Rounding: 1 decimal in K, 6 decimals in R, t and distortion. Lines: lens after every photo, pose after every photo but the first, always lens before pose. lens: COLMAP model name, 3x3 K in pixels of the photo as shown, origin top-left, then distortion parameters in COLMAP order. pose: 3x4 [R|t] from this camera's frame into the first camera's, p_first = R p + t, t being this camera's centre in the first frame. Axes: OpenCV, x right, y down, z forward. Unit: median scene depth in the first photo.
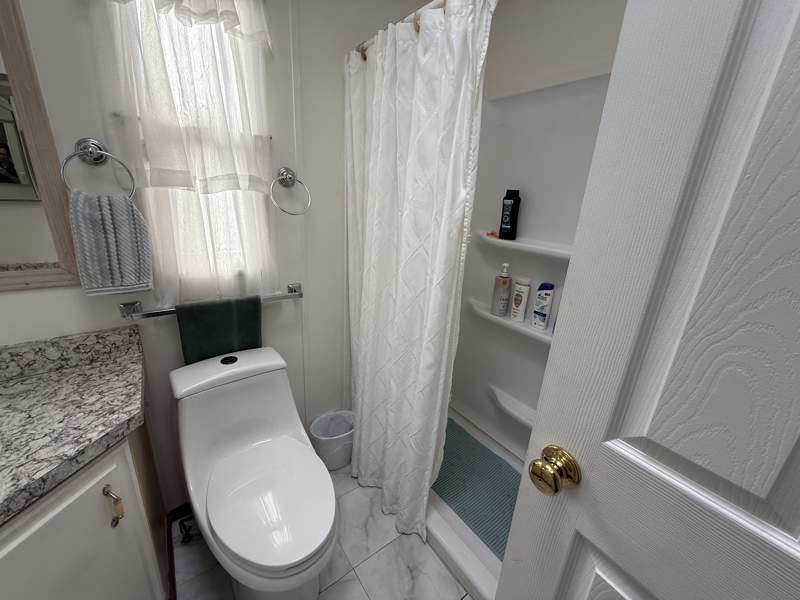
lens RADIAL K [[320.2, 0, 399.5], [0, 320.2, 301.4], [0, 0, 1]] dist [-0.001055, 0.001123]
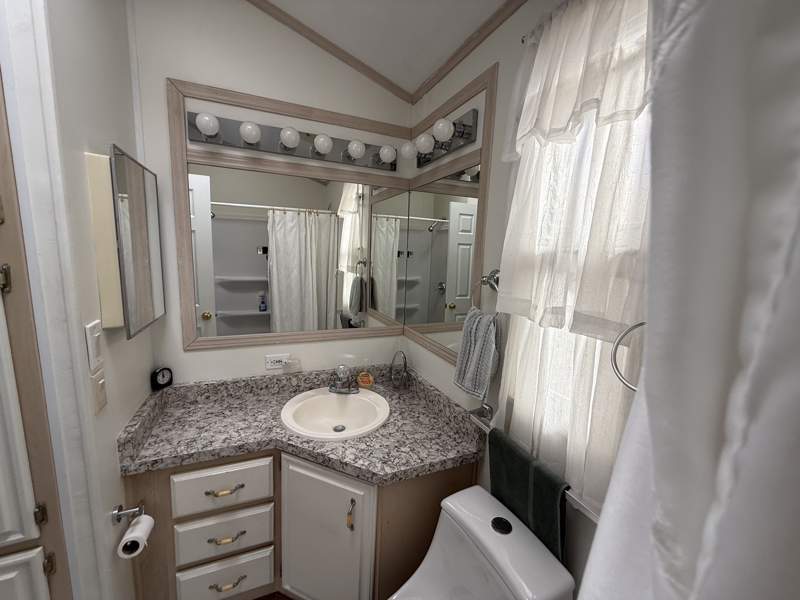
lens RADIAL K [[320.2, 0, 399.0], [0, 320.2, 300.8], [0, 0, 1]] dist [-0.001055, 0.001123]
pose [[-0.225227, 0.084903, -0.970600, 0.295440], [-0.357514, 0.919503, 0.163394, -0.455331], [0.906342, 0.383804, -0.176743, 0.903632]]
